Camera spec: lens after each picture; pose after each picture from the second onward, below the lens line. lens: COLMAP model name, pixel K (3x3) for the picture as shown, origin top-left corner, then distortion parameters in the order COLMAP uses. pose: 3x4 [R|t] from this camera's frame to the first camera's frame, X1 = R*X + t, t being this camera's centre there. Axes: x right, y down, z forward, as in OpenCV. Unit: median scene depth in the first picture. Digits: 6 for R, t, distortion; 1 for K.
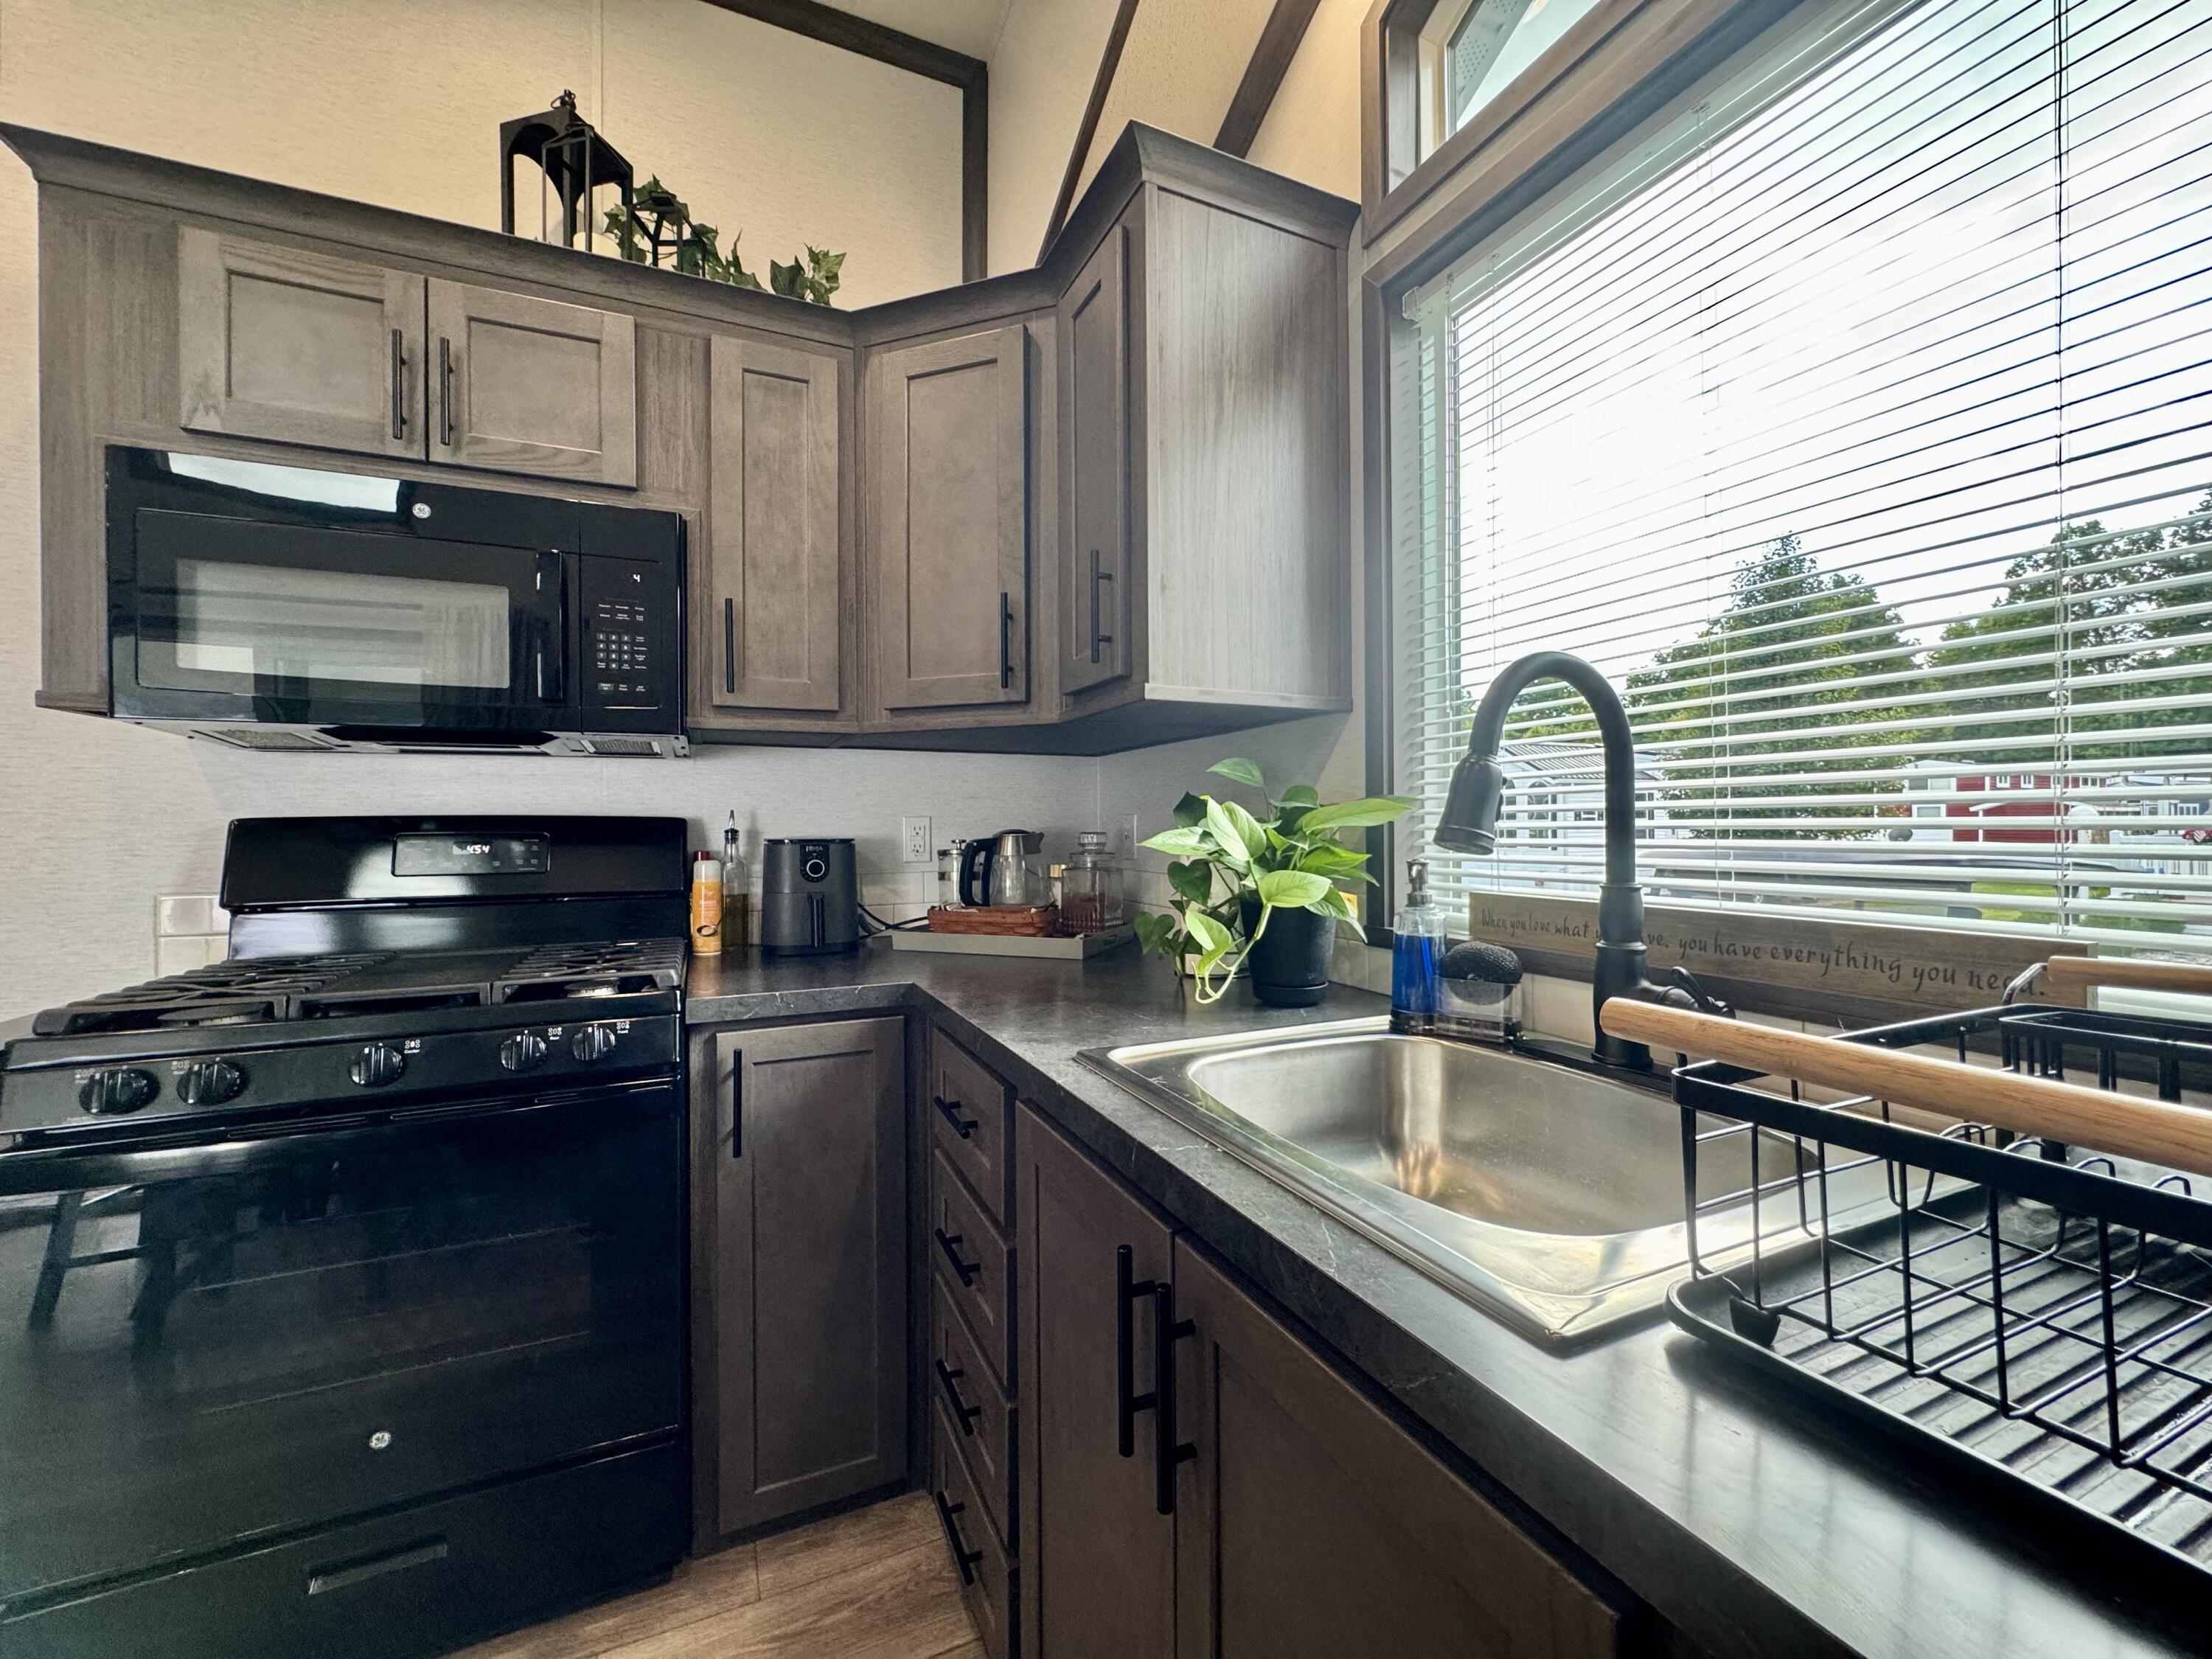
lens RADIAL K [[883.6, 0, 1104.2], [0, 883.6, 825.7], [0, 0, 1]] dist [-0.003235, 0.000335]
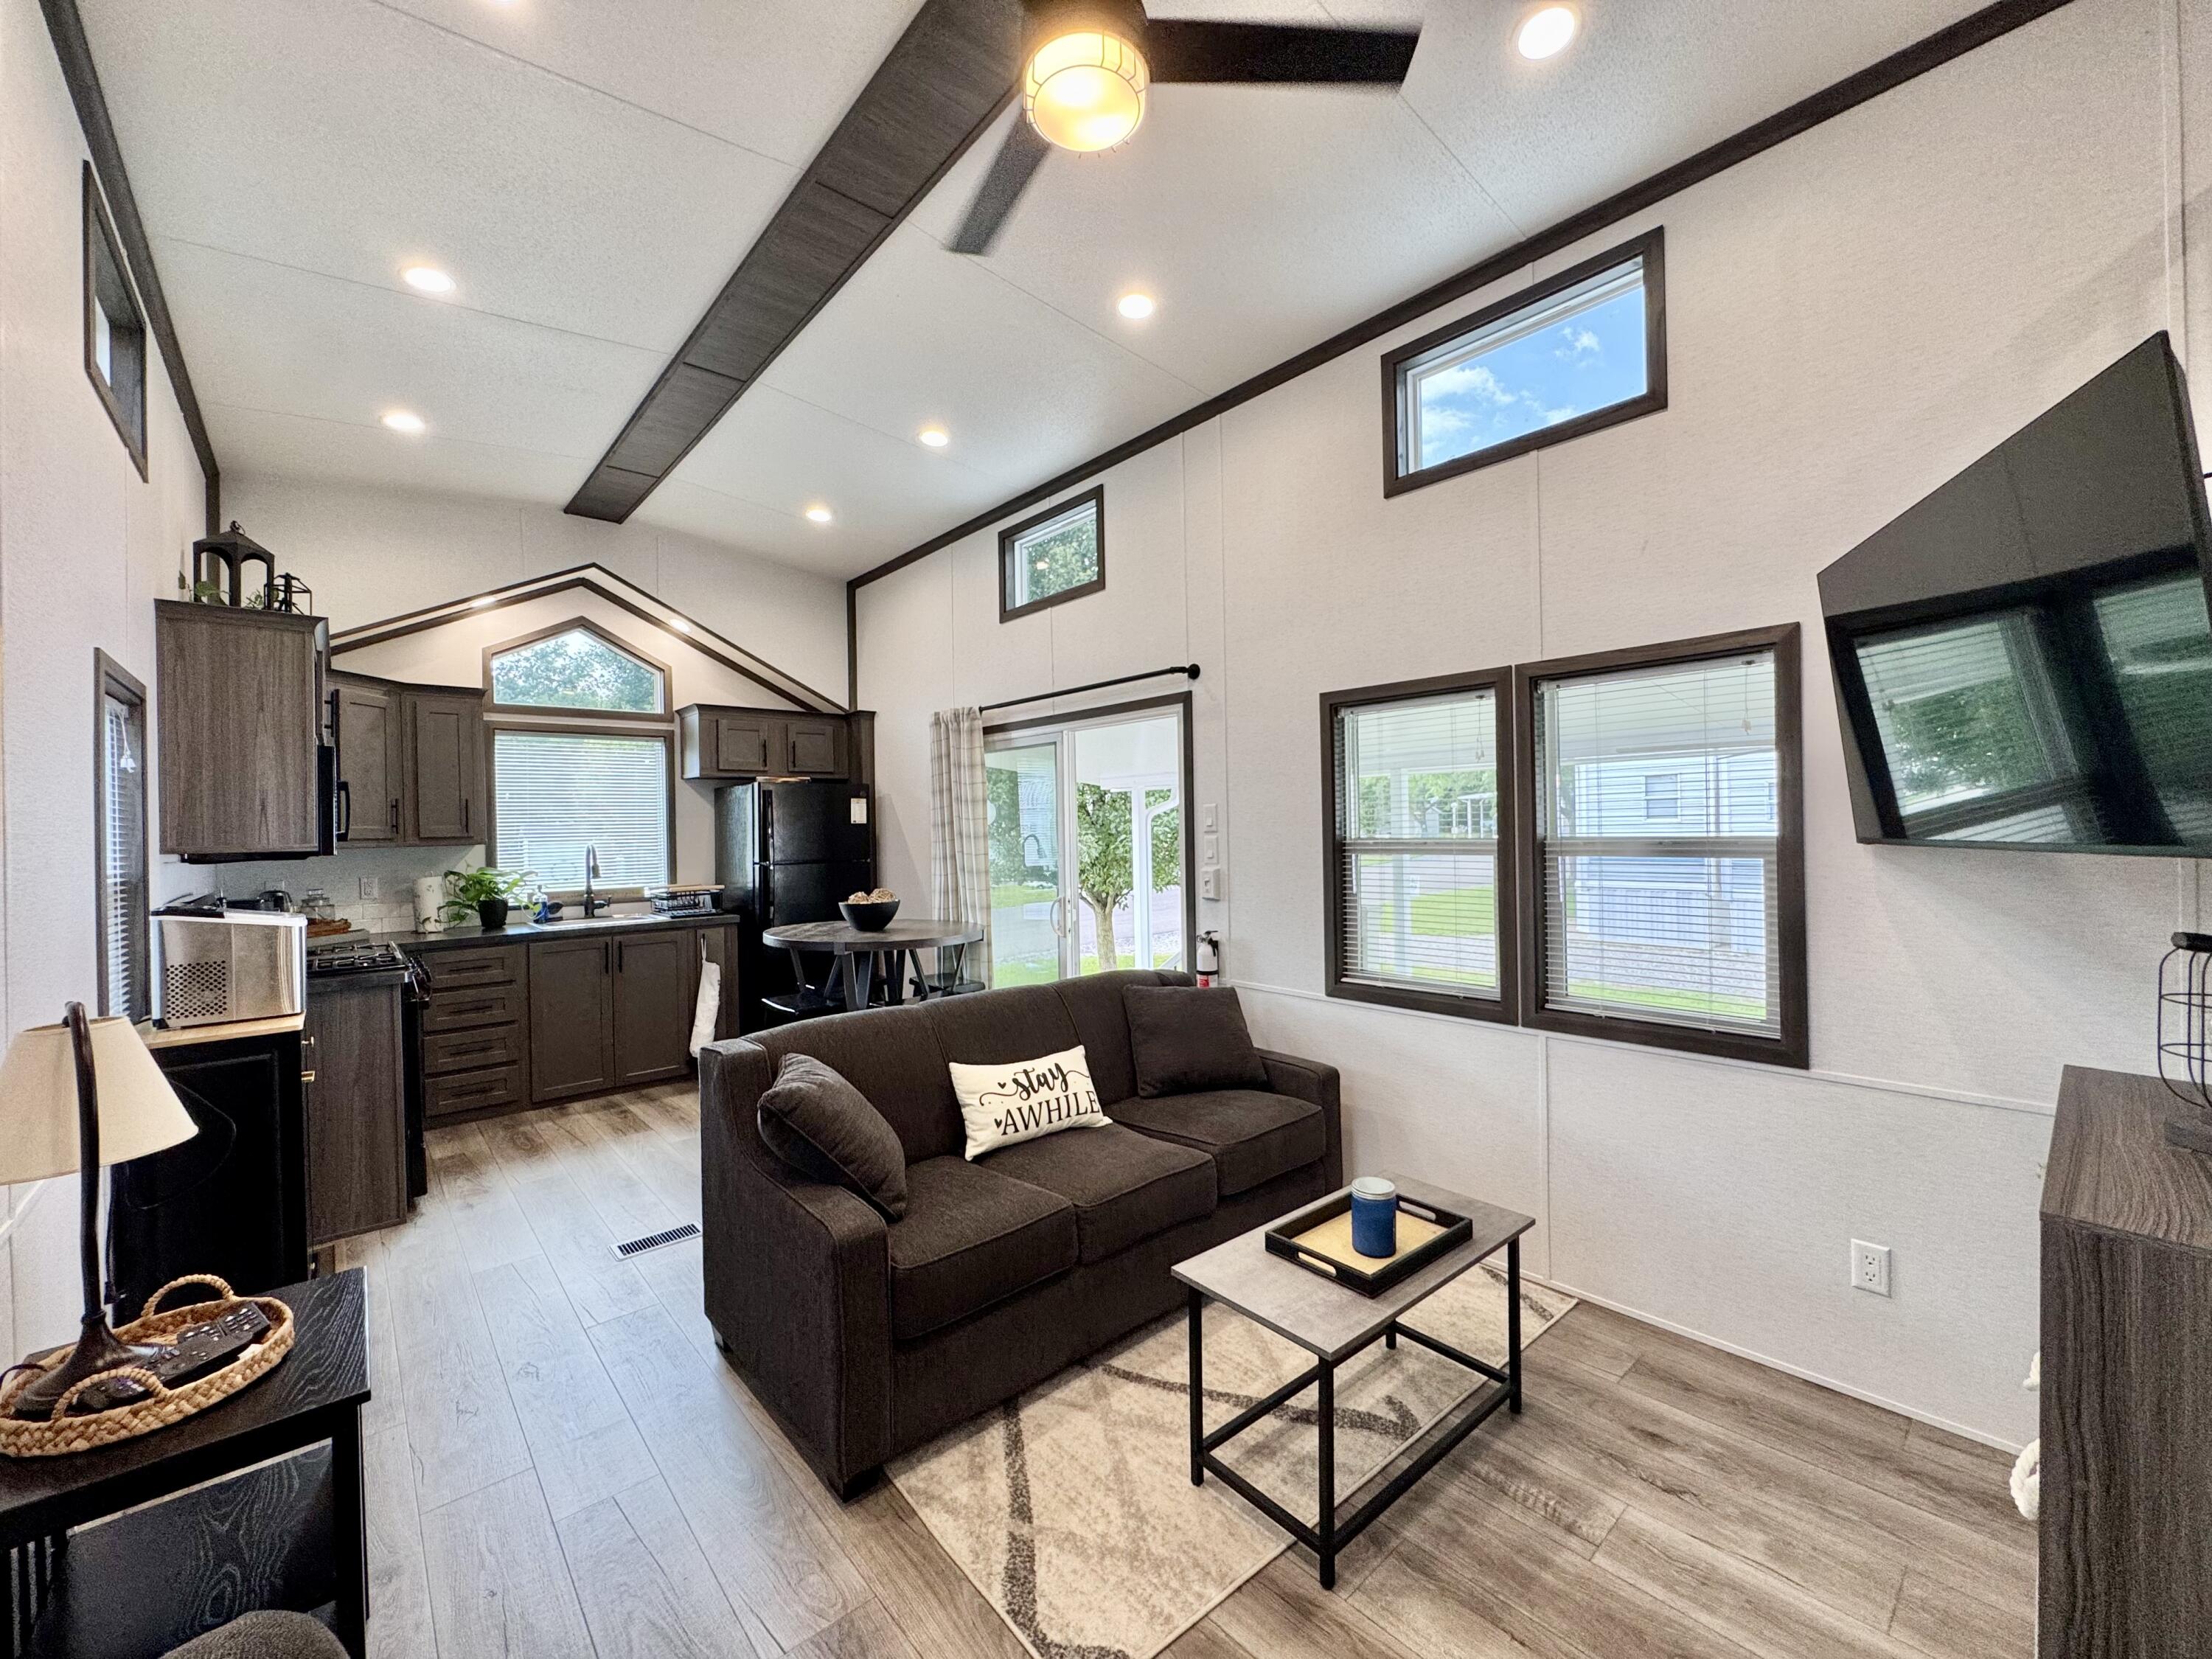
lens RADIAL K [[883.6, 0, 1101.4], [0, 883.6, 827.6], [0, 0, 1]] dist [-0.003235, 0.000335]
pose [[-0.282675, 0.012430, 0.959135, -3.492838], [0.024063, 0.999693, -0.005864, -0.112006], [-0.958914, 0.021422, -0.282888, -0.320521]]
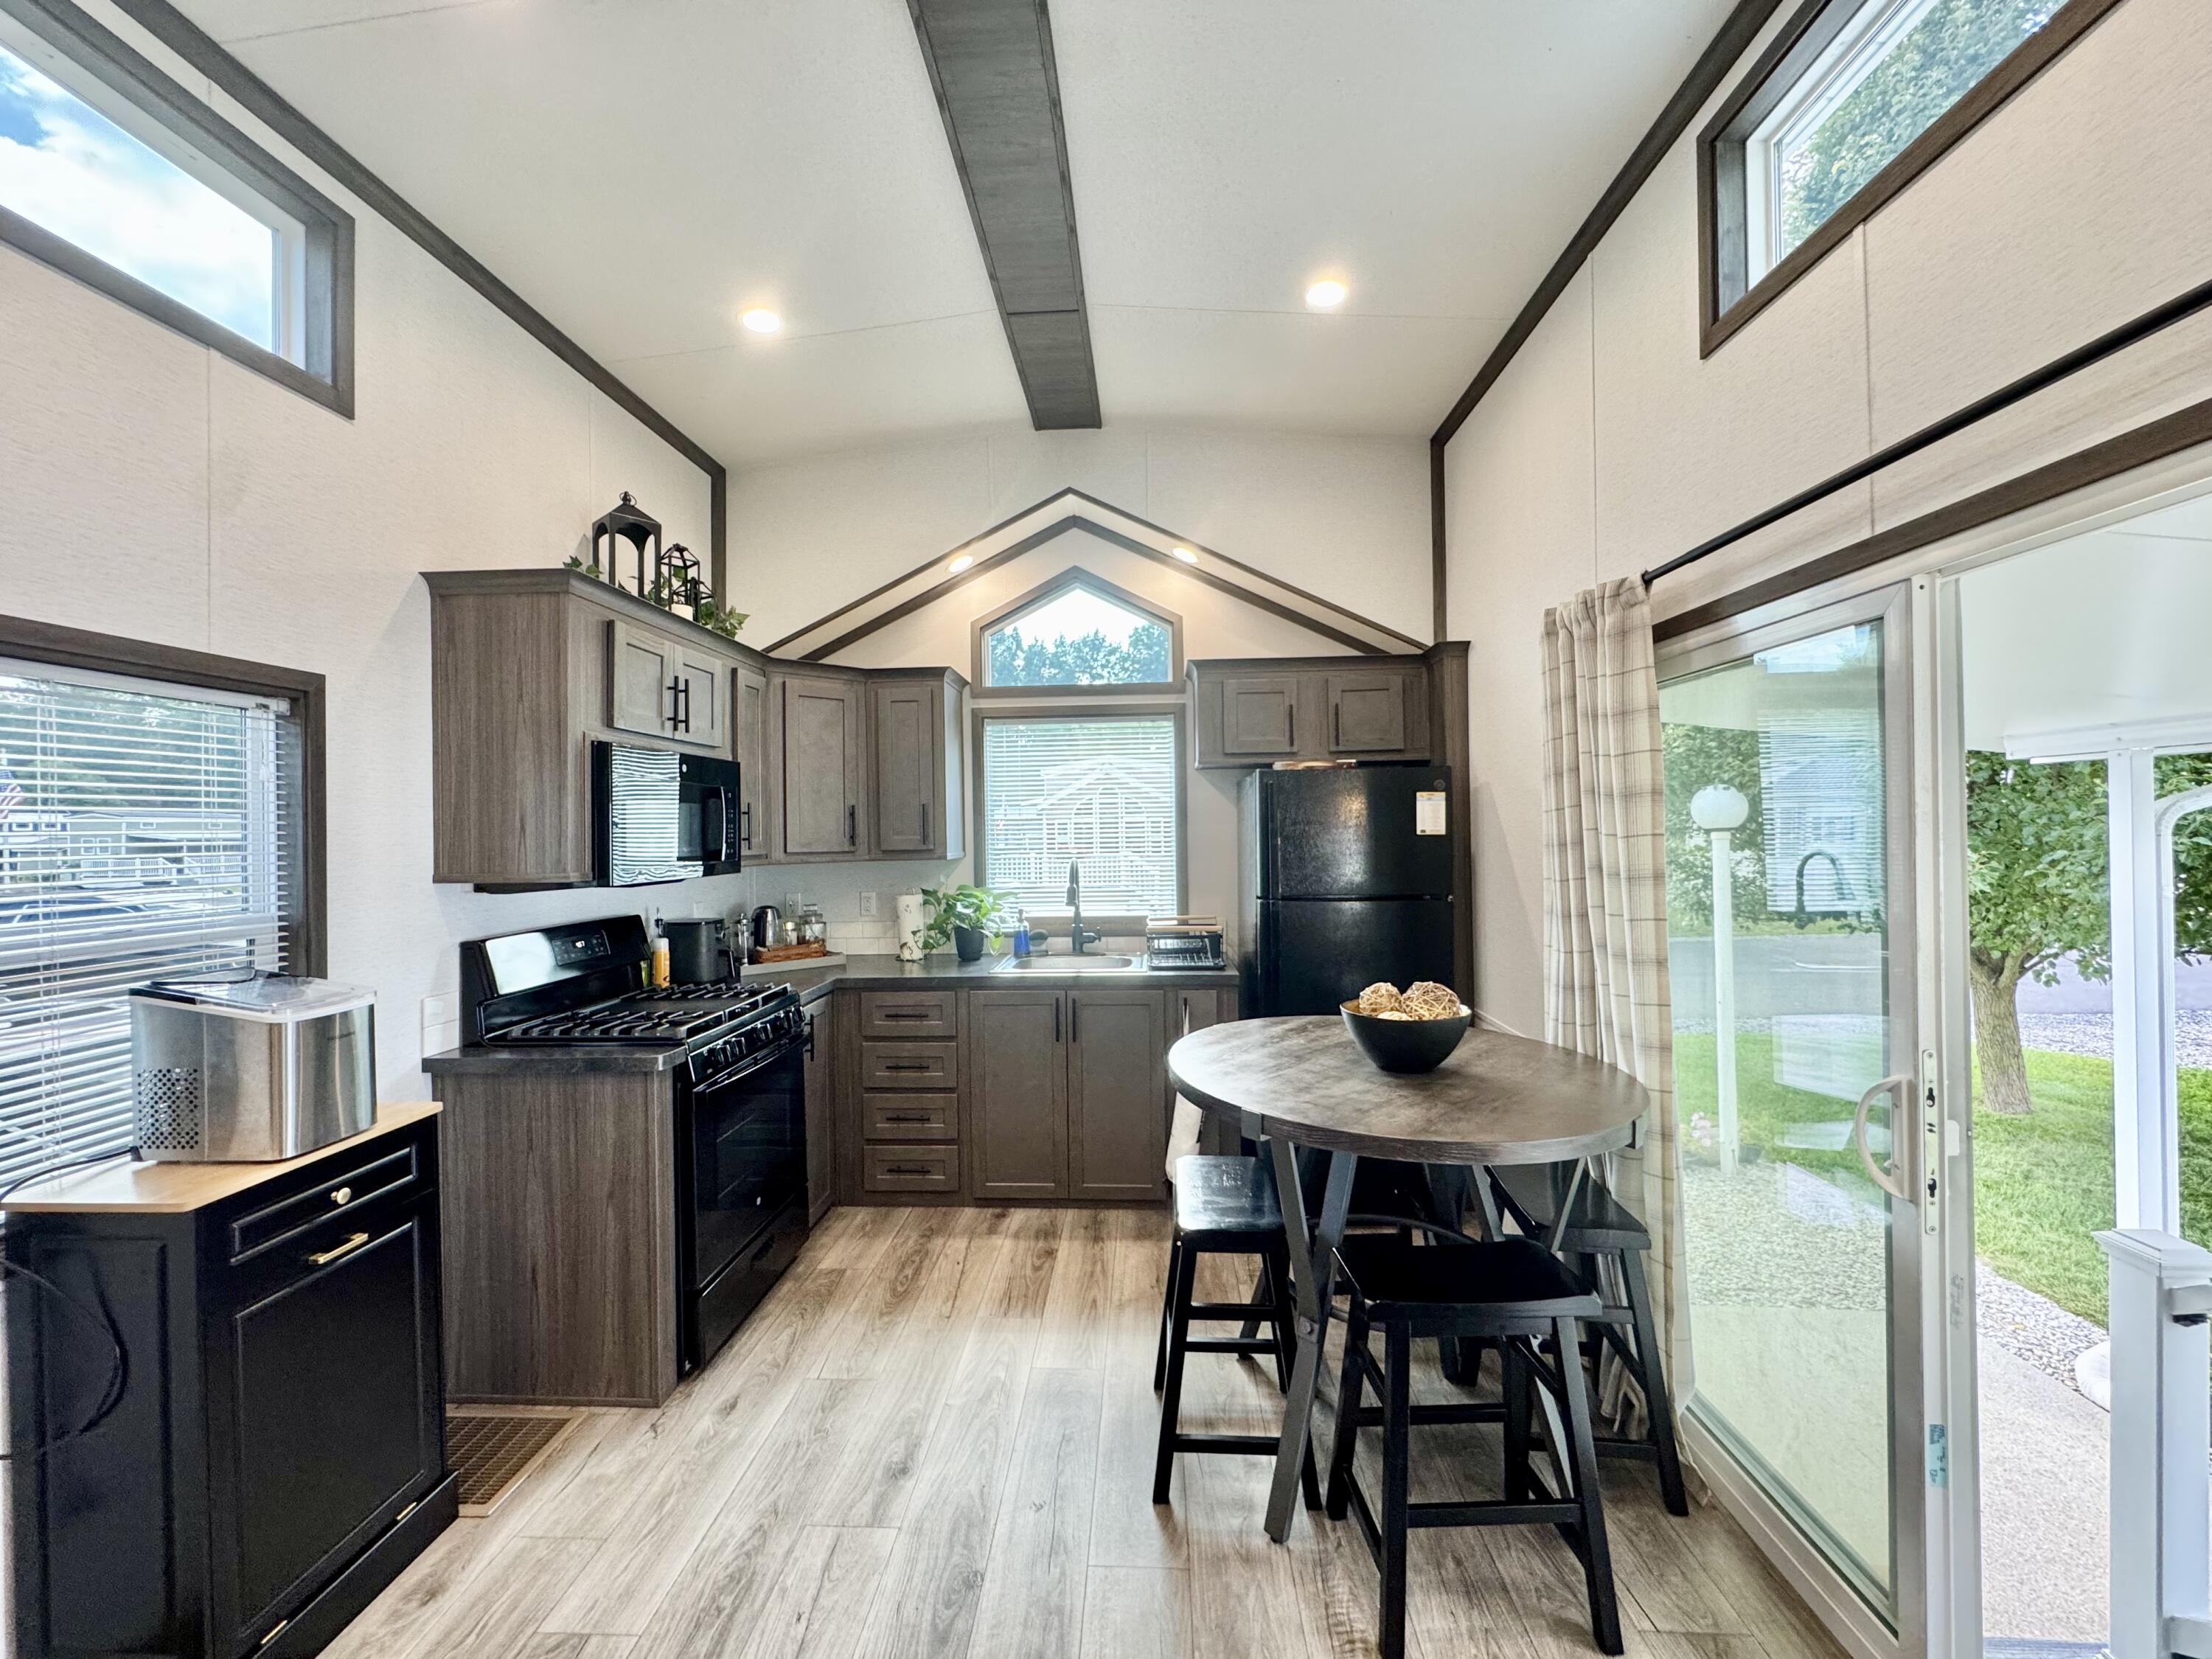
lens RADIAL K [[883.6, 0, 1104.0], [0, 883.6, 825.2], [0, 0, 1]] dist [-0.003235, 0.000335]
pose [[0.467726, 0.005080, 0.883859, -1.946387], [0.013754, 0.999821, -0.013025, -0.180586], [-0.883767, 0.018248, 0.467572, -0.693378]]
